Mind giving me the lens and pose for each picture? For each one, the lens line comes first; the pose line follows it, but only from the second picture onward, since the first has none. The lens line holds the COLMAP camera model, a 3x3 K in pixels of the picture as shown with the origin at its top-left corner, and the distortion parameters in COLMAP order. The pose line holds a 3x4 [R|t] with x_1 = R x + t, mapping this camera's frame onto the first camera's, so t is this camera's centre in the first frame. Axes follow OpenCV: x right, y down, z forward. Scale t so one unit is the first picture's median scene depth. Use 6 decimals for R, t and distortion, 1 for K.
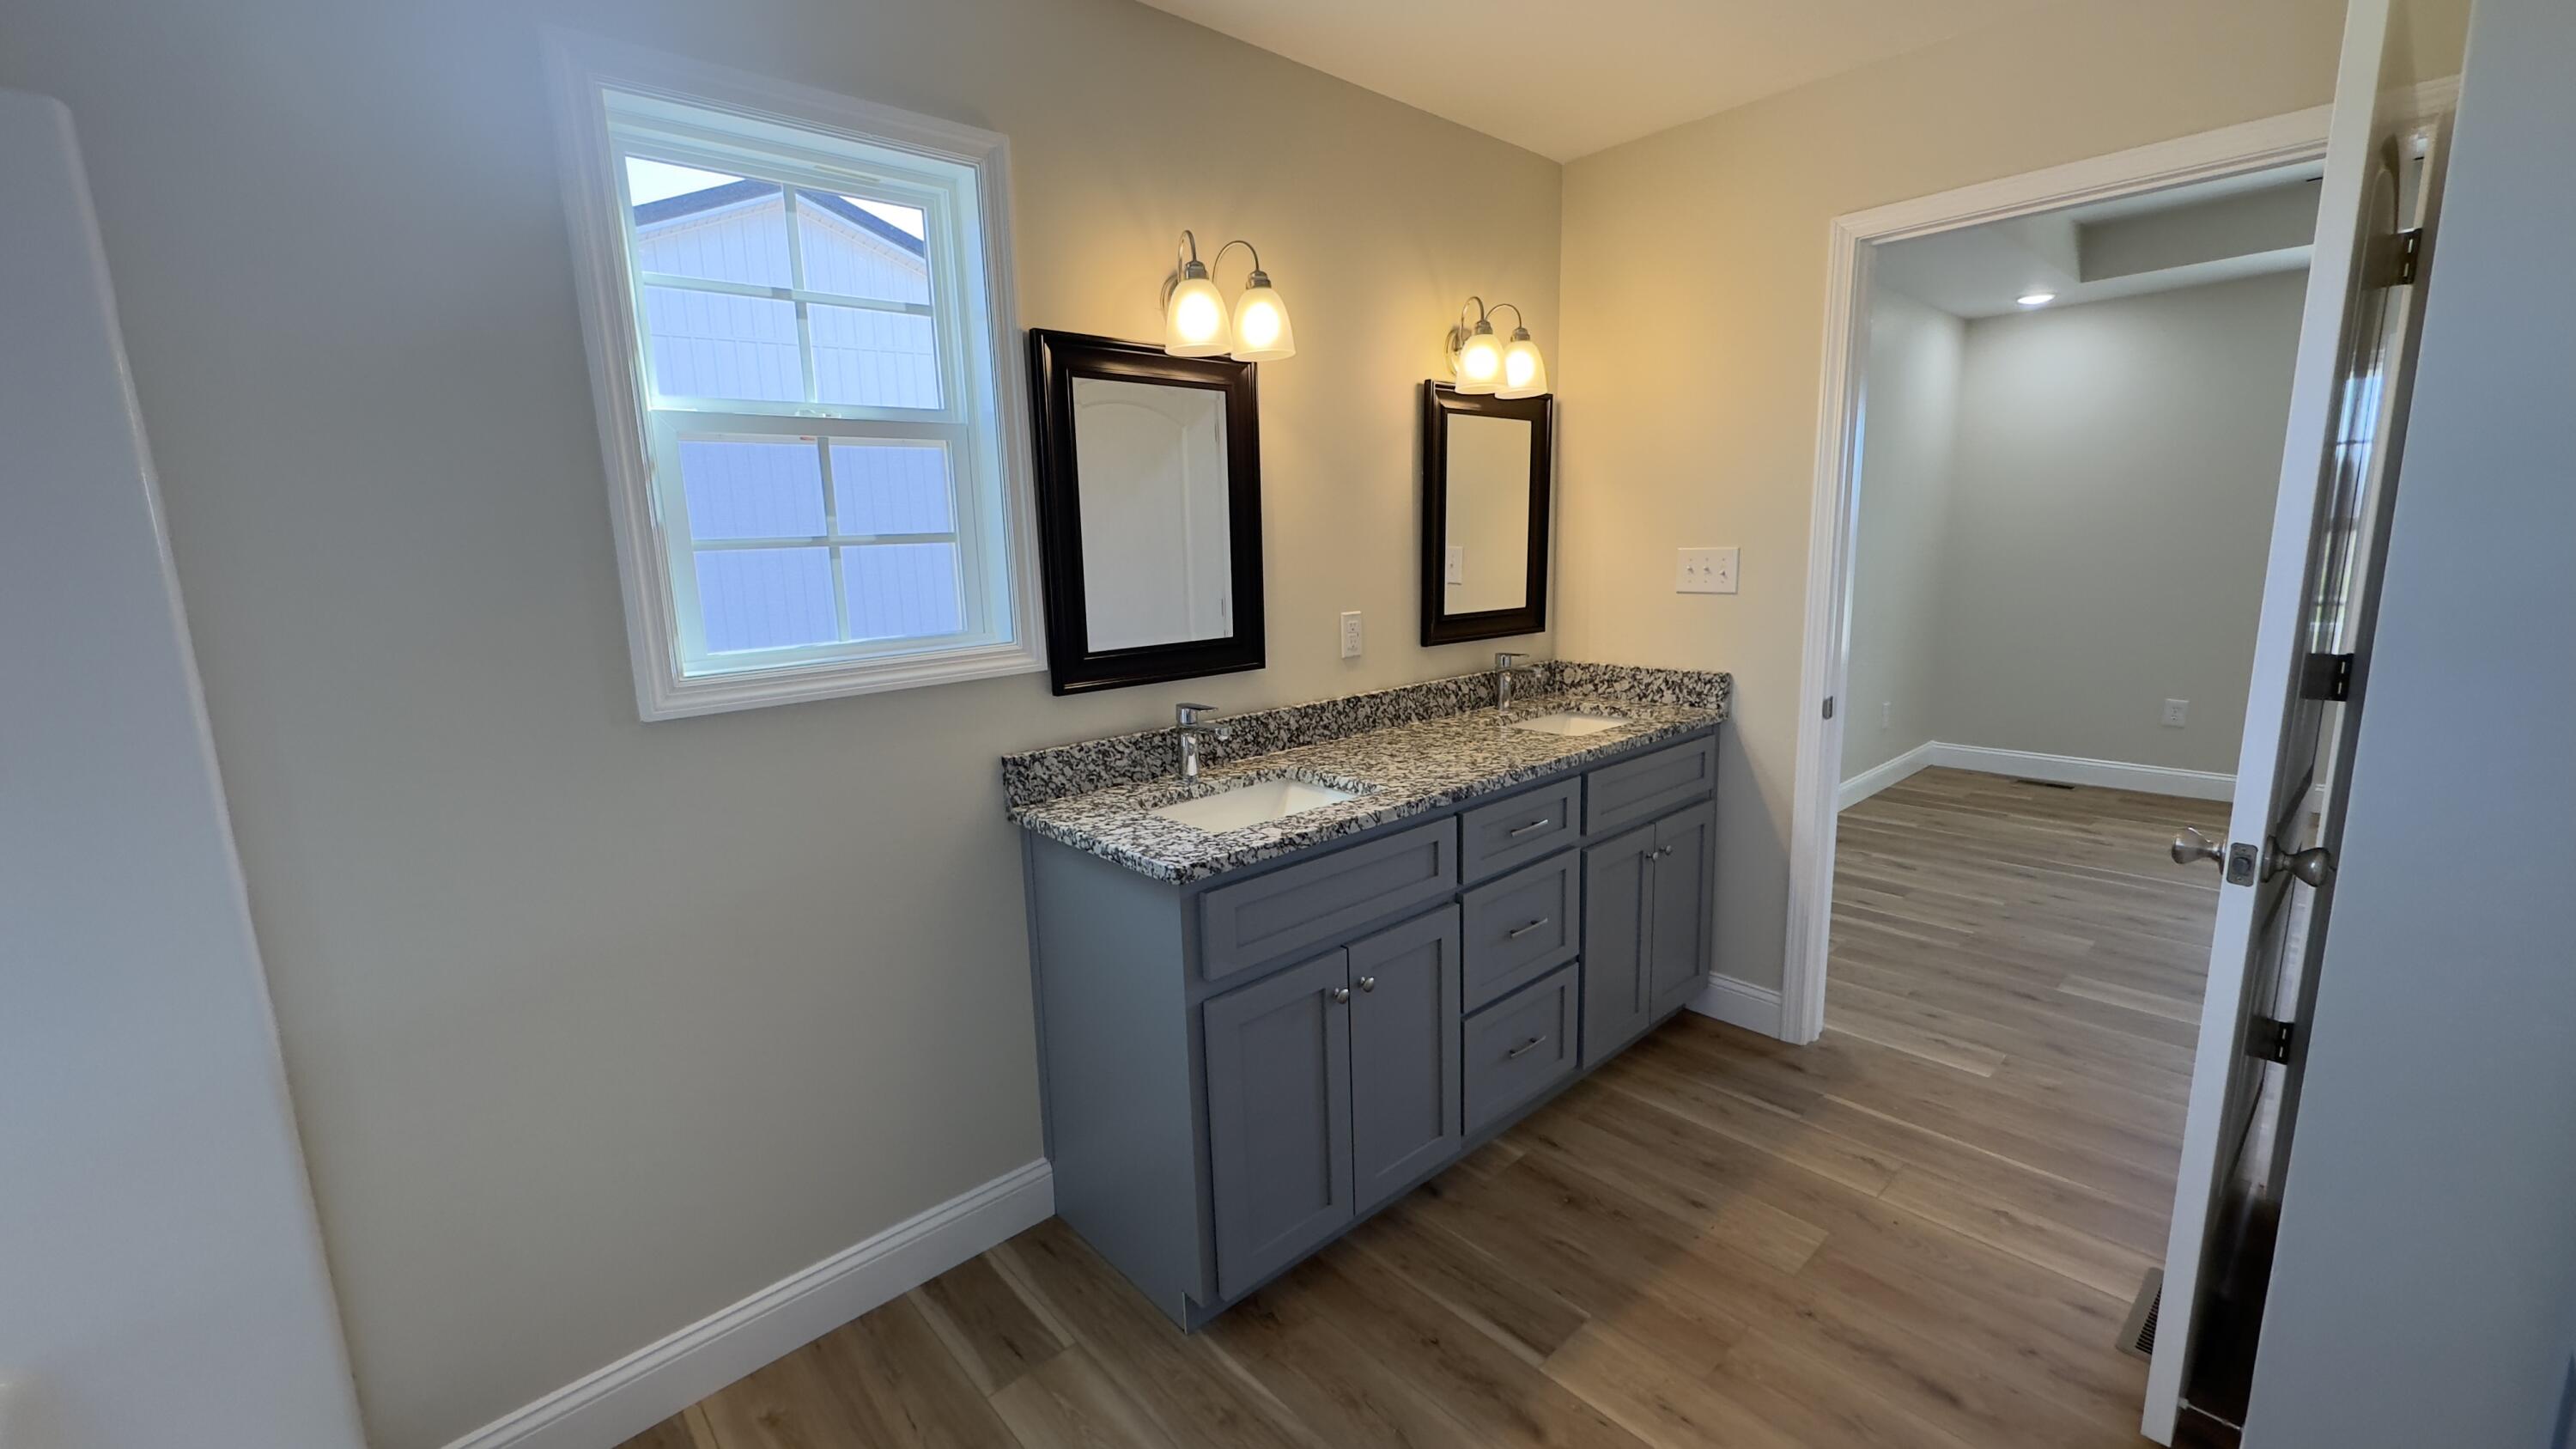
lens RADIAL K [[1034.2, 0, 1290.0], [0, 1034.2, 719.4], [0, 0, 1]] dist [0.001700, 0.000577]
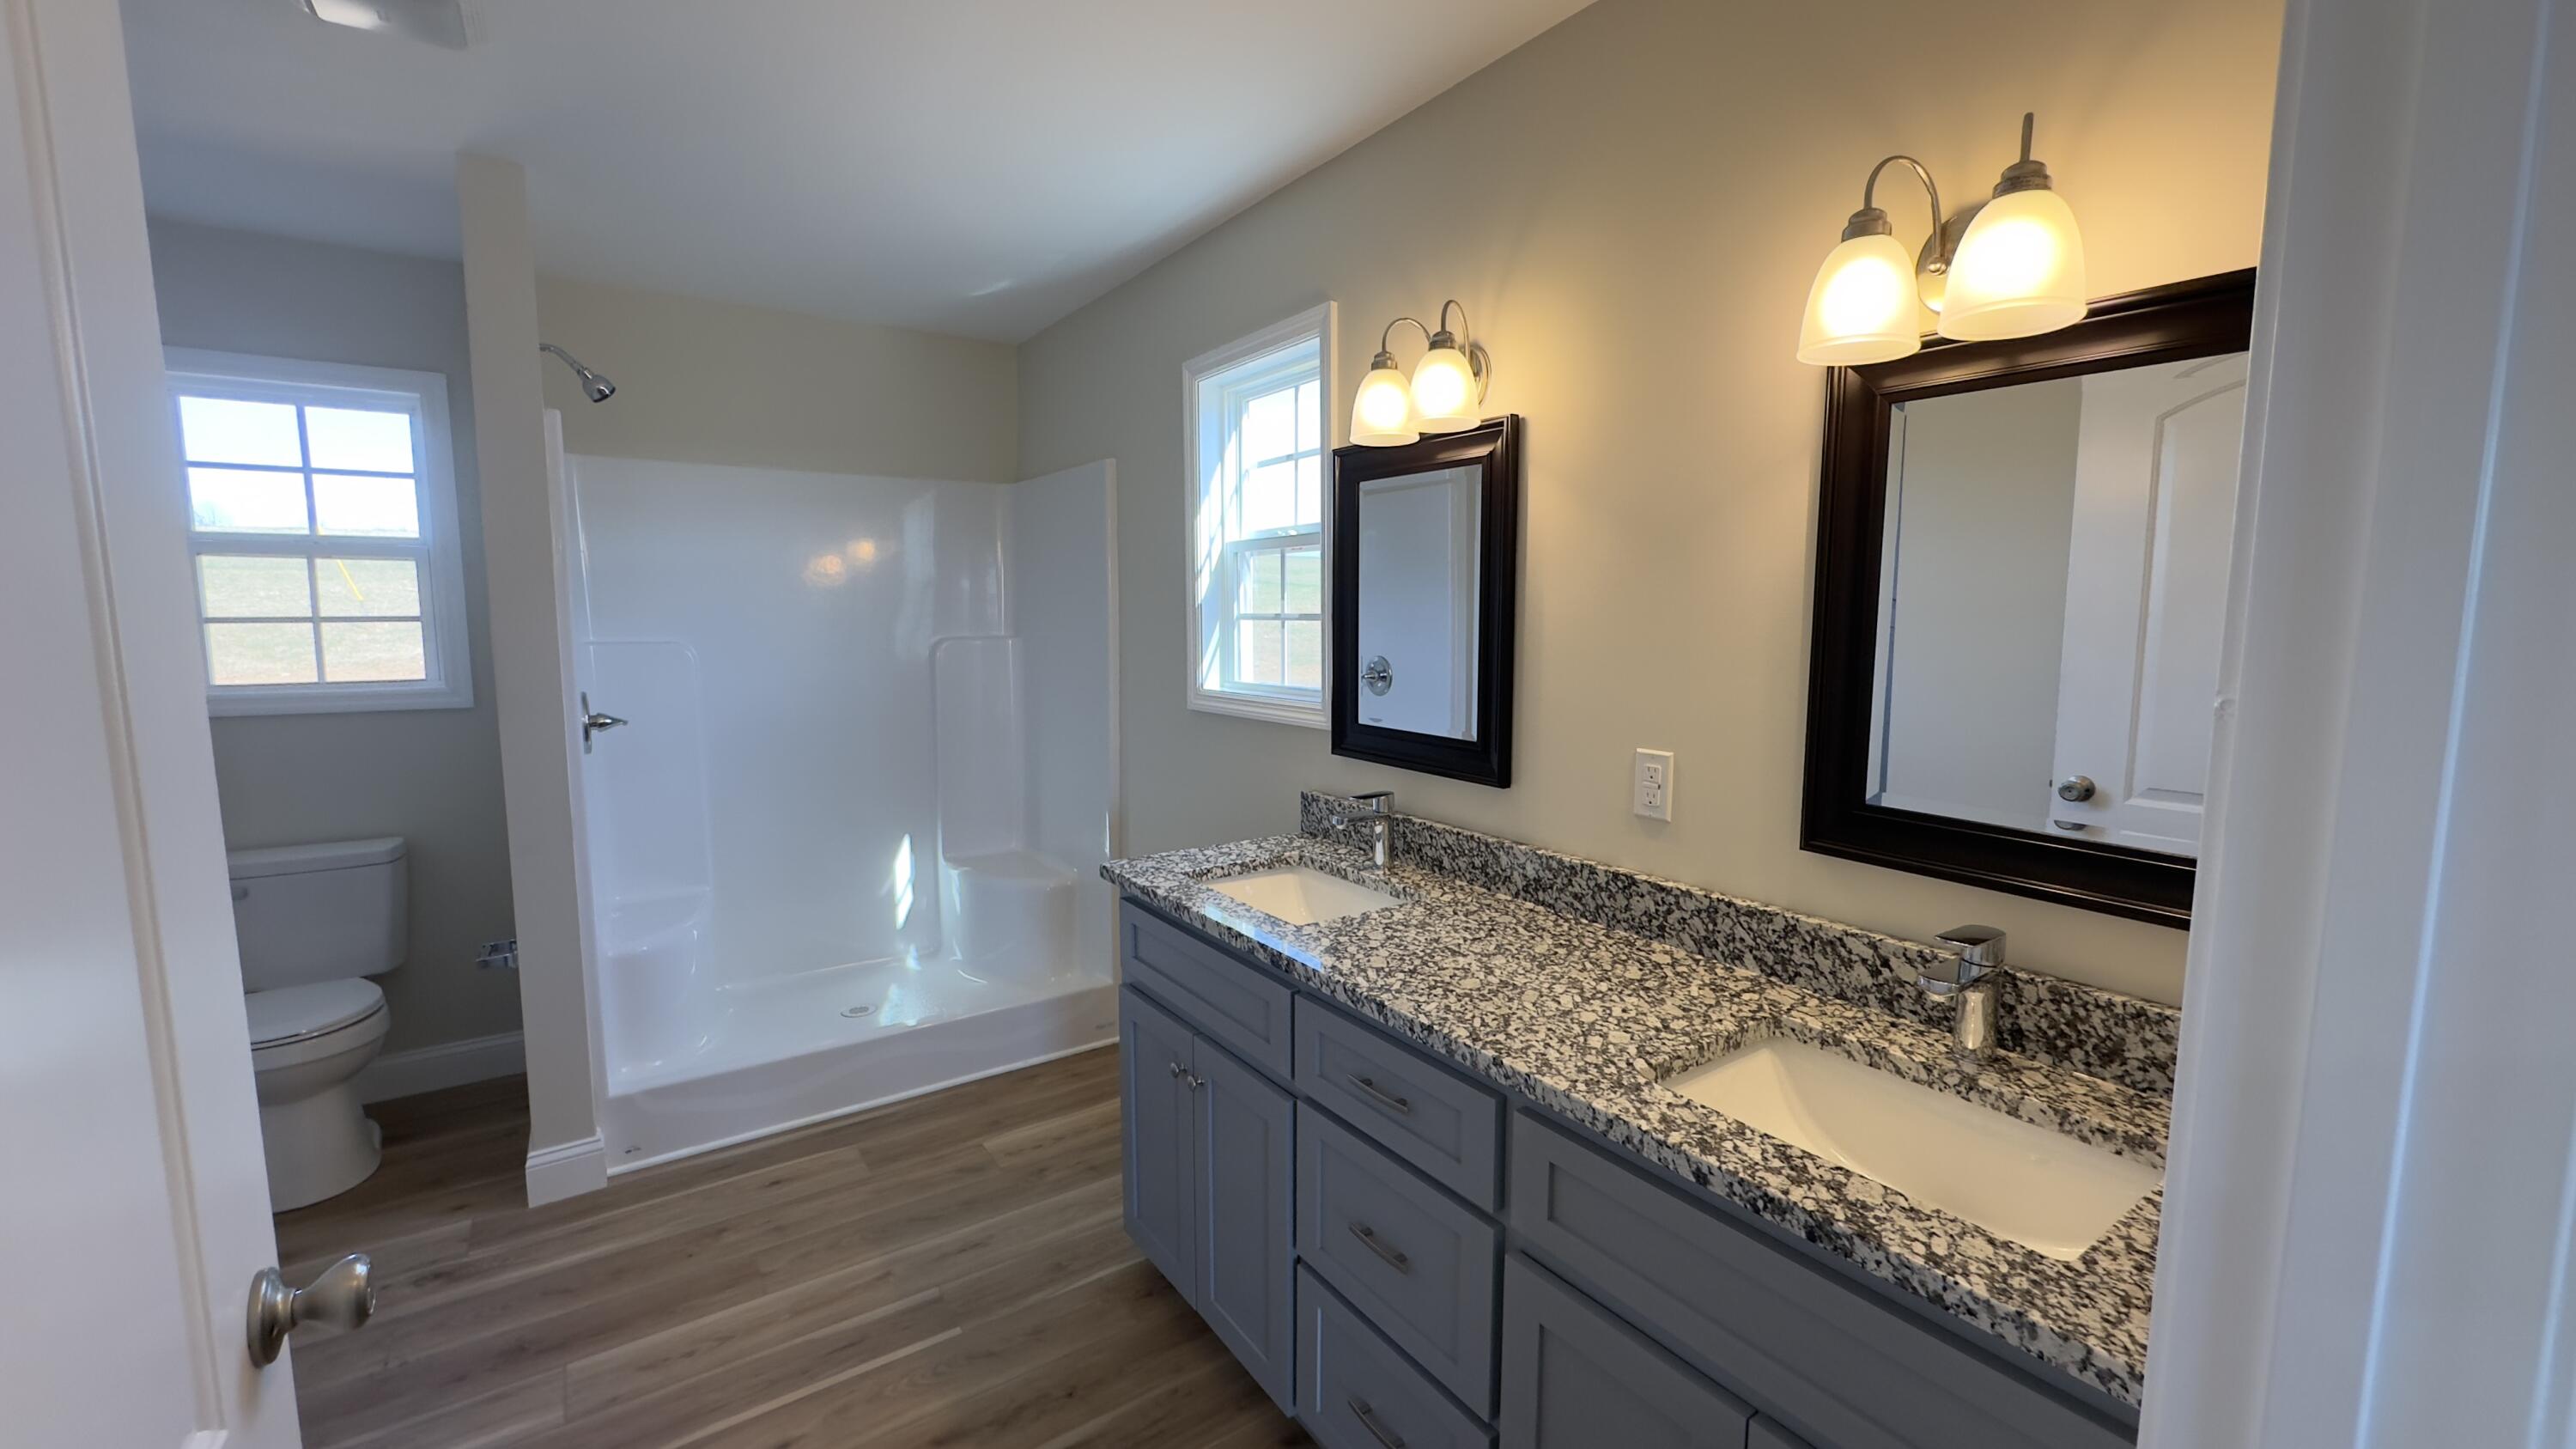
lens RADIAL K [[1034.2, 0, 1288.2], [0, 1034.2, 722.6], [0, 0, 1]] dist [0.001700, 0.000577]
pose [[-0.135375, 0.140433, -0.980792, 0.794474], [-0.170254, 0.971883, 0.162657, -0.204713], [0.976057, 0.189003, -0.107660, 0.913503]]
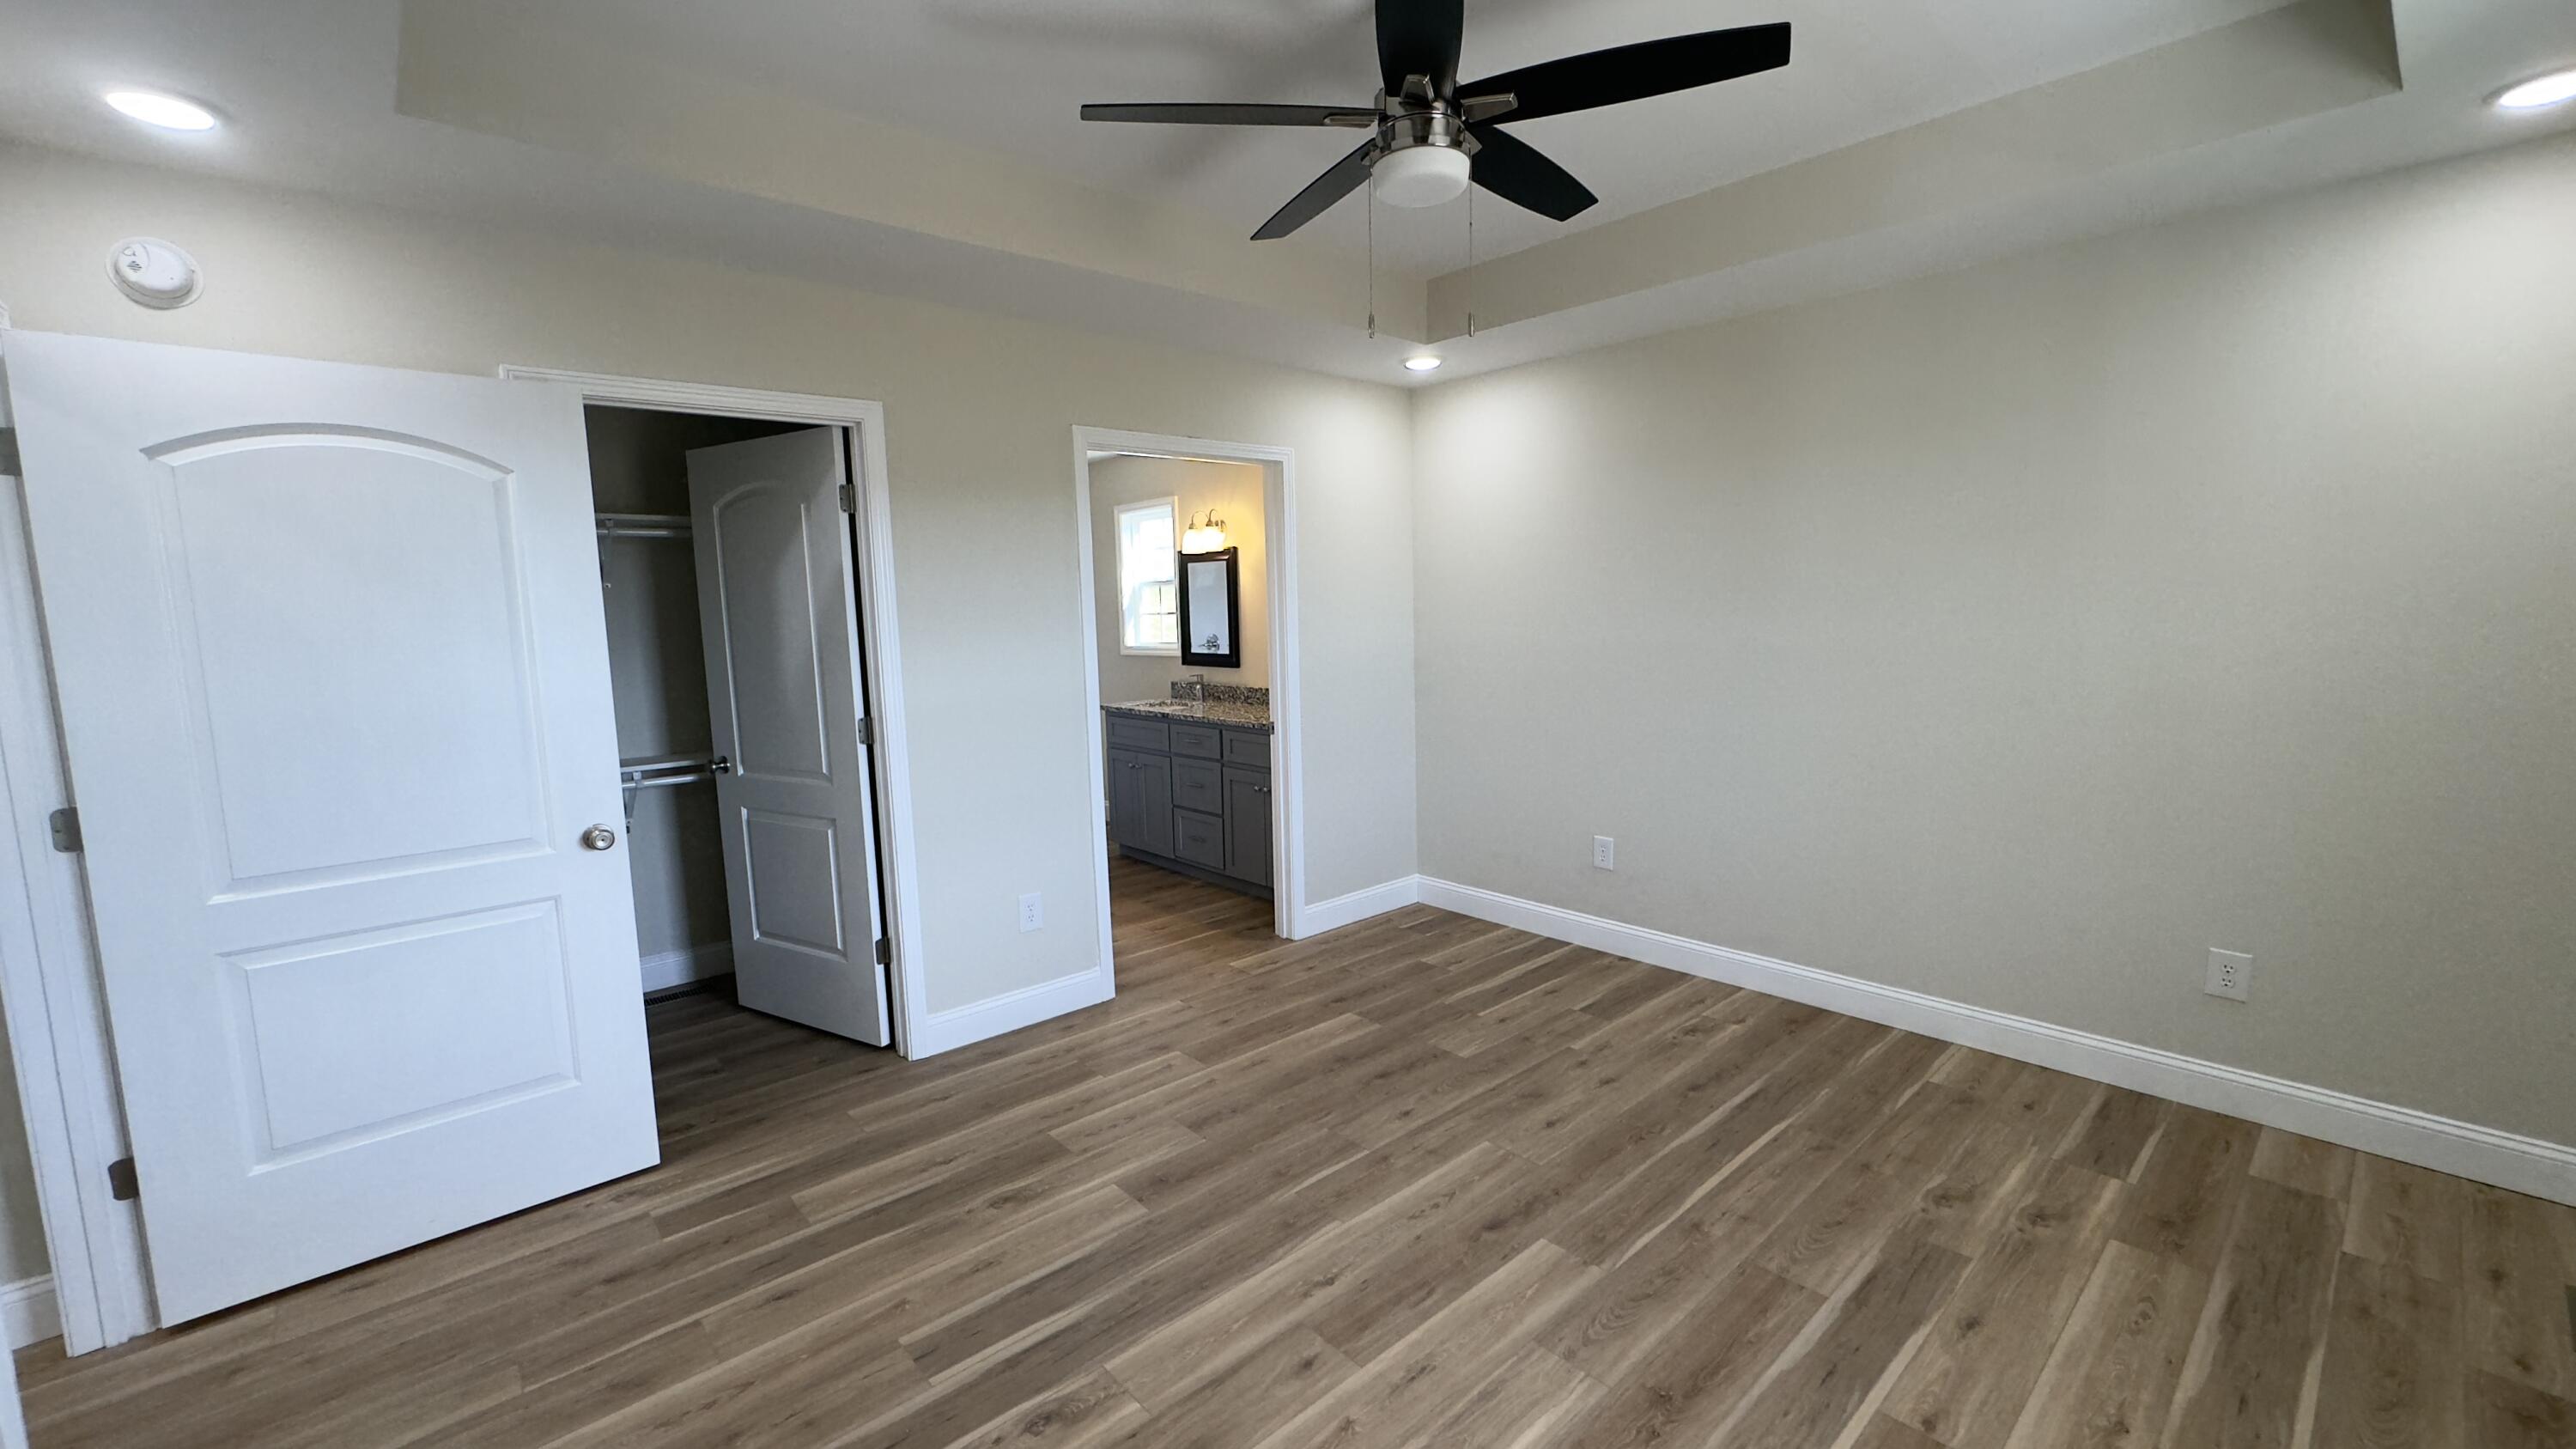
lens RADIAL K [[1034.2, 0, 1297.2], [0, 1034.2, 729.9], [0, 0, 1]] dist [0.001700, 0.000577]
pose [[-0.006703, 0.152151, -0.988335, 2.437244], [-0.153070, 0.976553, 0.151375, -0.301687], [0.988193, 0.152299, 0.016744, 1.124016]]
